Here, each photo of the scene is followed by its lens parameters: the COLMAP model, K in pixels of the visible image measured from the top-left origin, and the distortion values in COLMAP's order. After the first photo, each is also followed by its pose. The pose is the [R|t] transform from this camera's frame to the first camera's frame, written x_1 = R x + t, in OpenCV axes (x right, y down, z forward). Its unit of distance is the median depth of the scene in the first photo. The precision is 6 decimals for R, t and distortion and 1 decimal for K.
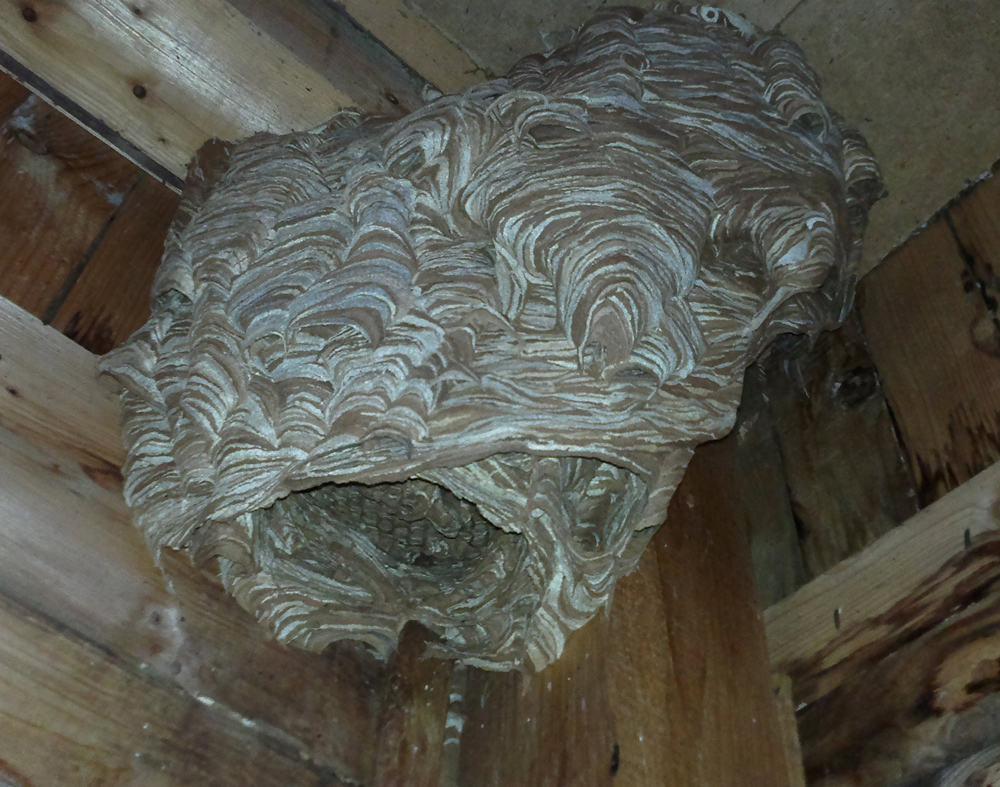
lens RADIAL K [[1238.2, 0, 495.0], [0, 1238.2, 391.7], [0, 0, 1]] dist [0.039137, 0.000000]
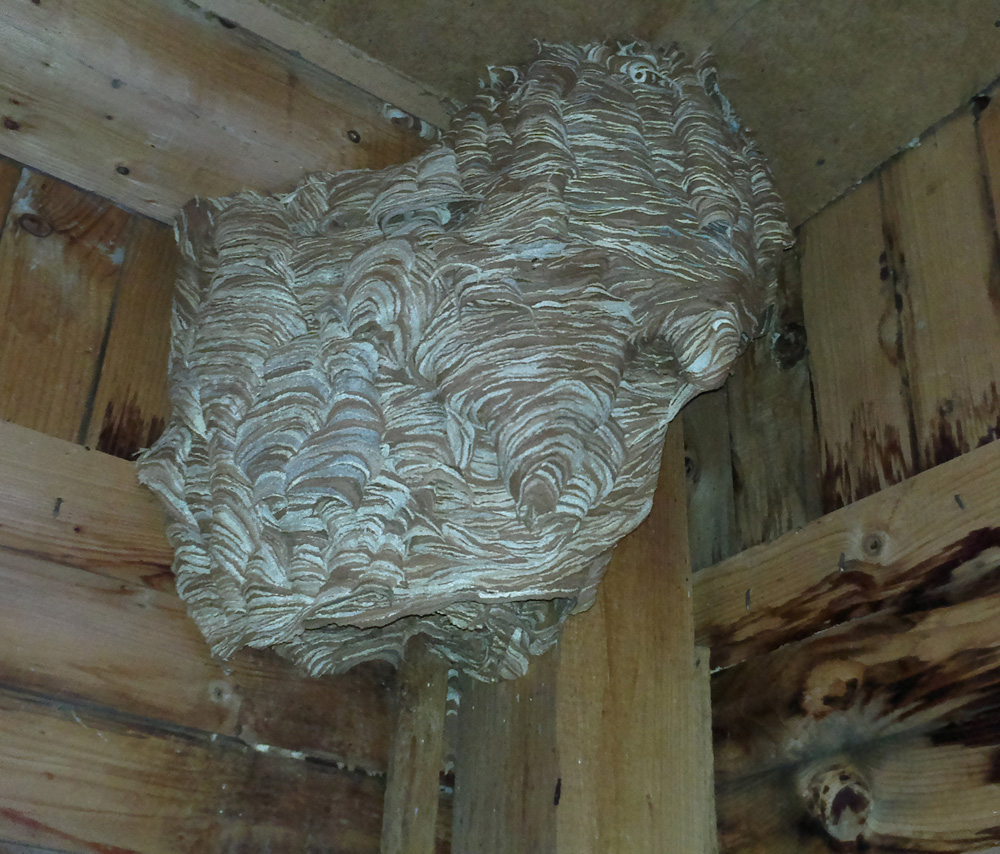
lens RADIAL K [[1314.3, 0, 528.0], [0, 1314.3, 407.6], [0, 0, 1]] dist [0.052507, 0.000000]
pose [[0.997615, -0.062547, -0.029175, 0.114577], [0.068897, 0.927461, 0.367517, -0.566522], [0.004072, -0.368651, 0.929559, -0.198028]]
